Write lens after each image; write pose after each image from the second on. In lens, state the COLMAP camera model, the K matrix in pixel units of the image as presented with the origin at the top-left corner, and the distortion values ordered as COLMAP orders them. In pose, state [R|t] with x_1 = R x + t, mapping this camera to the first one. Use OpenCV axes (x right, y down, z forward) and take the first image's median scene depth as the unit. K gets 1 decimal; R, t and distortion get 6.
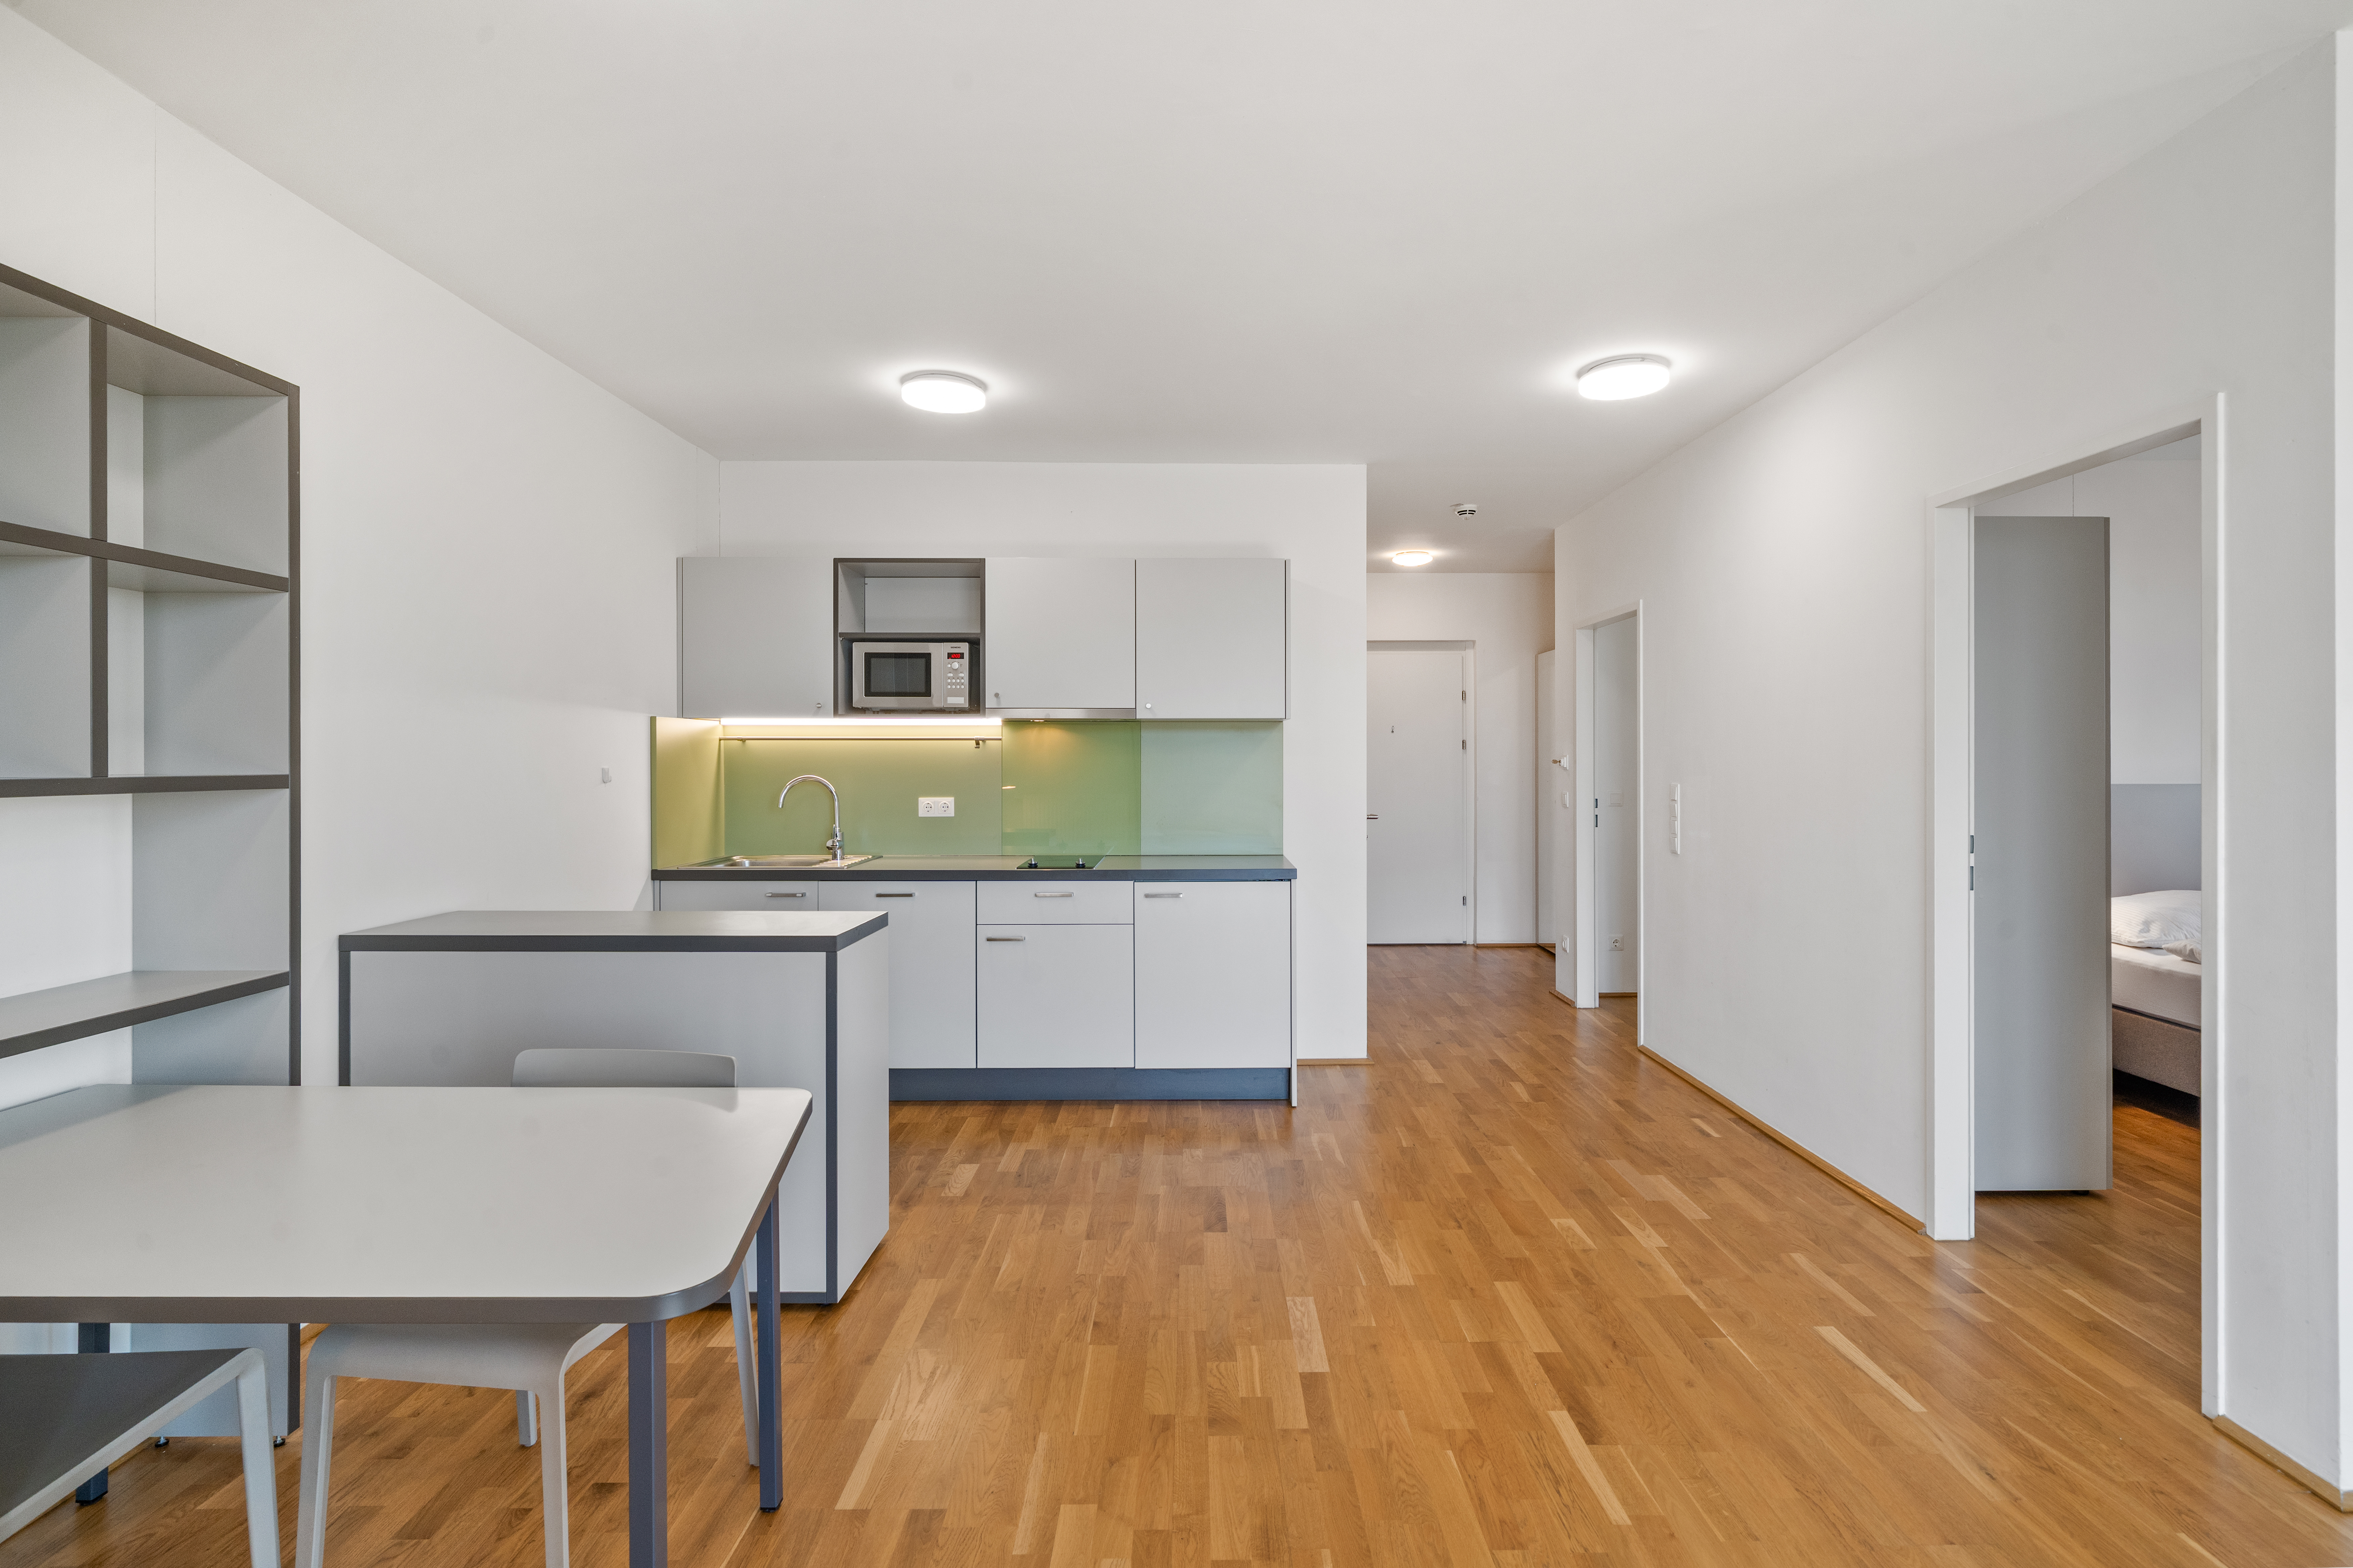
lens RADIAL K [[1102.0, 0, 1180.3], [0, 1102.0, 766.5], [0, 0, 1]] dist [0.000286, -0.000026]
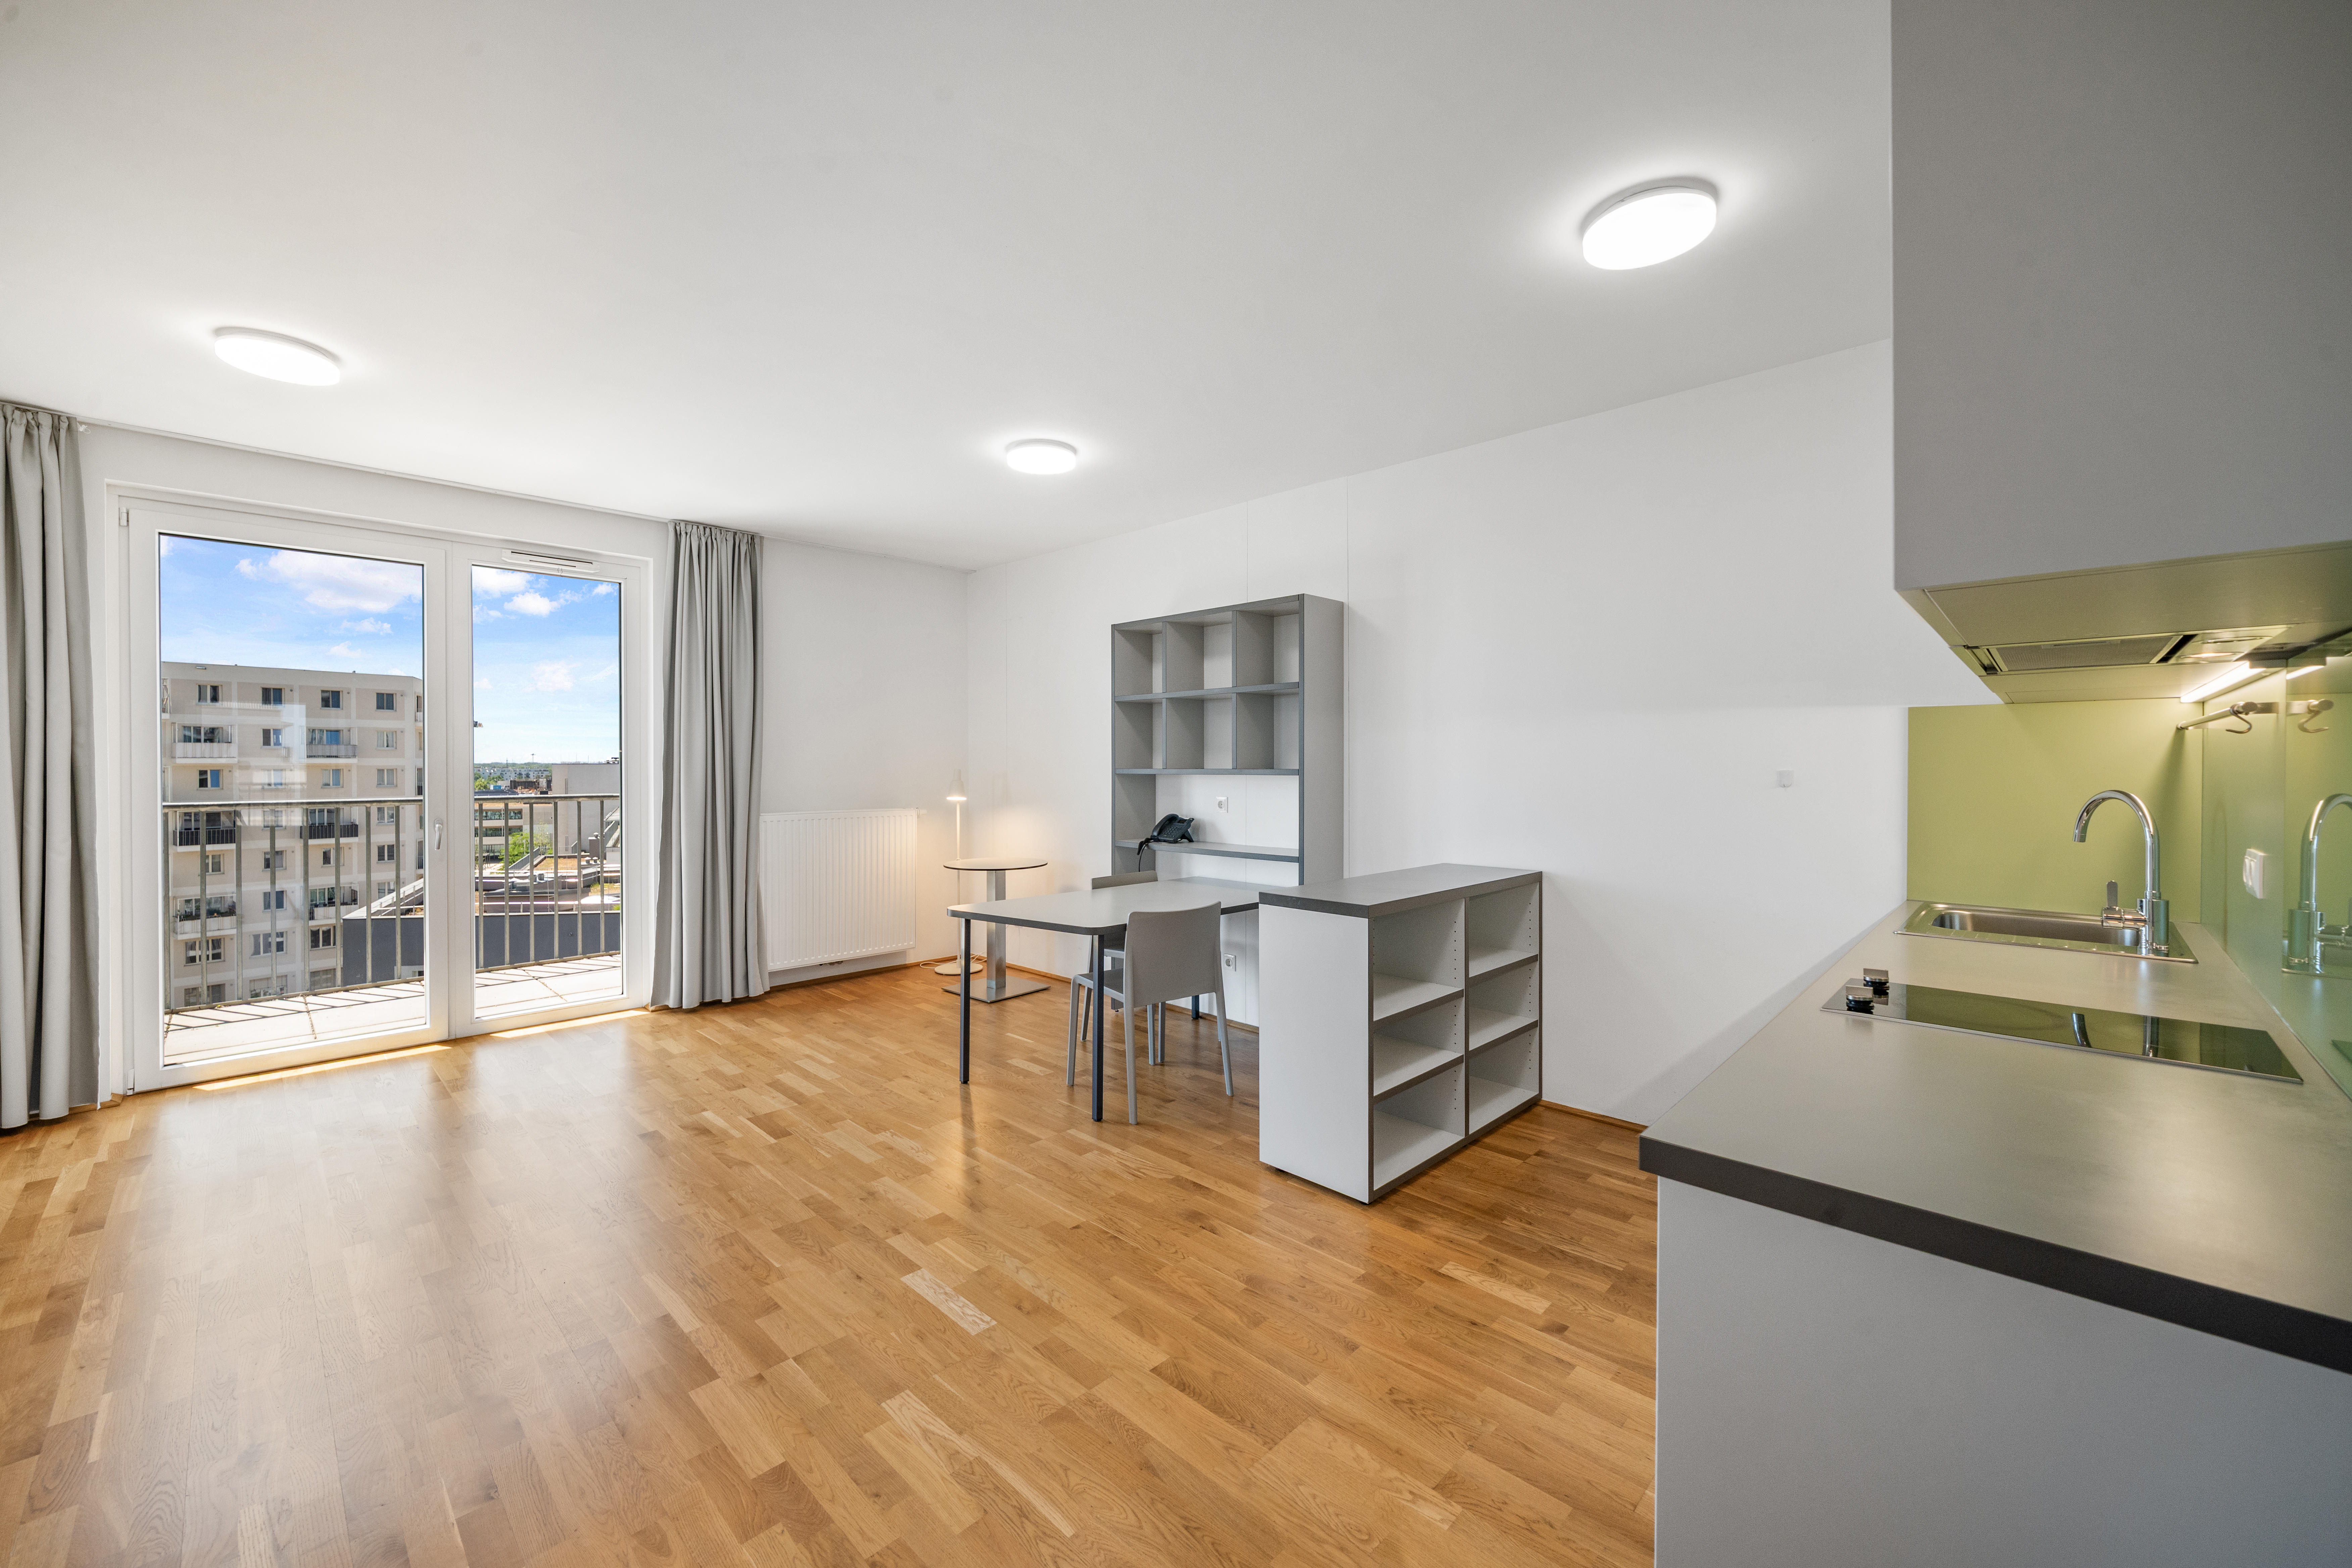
lens RADIAL K [[913.7, 0, 1178.0], [0, 913.7, 771.2], [0, 0, 1]] dist [-0.000163, -0.000041]
pose [[-0.686028, 0.008273, -0.727528, 0.570319], [-0.005160, 0.999855, 0.016236, -0.010520], [0.727557, 0.014892, -0.685886, 1.678092]]
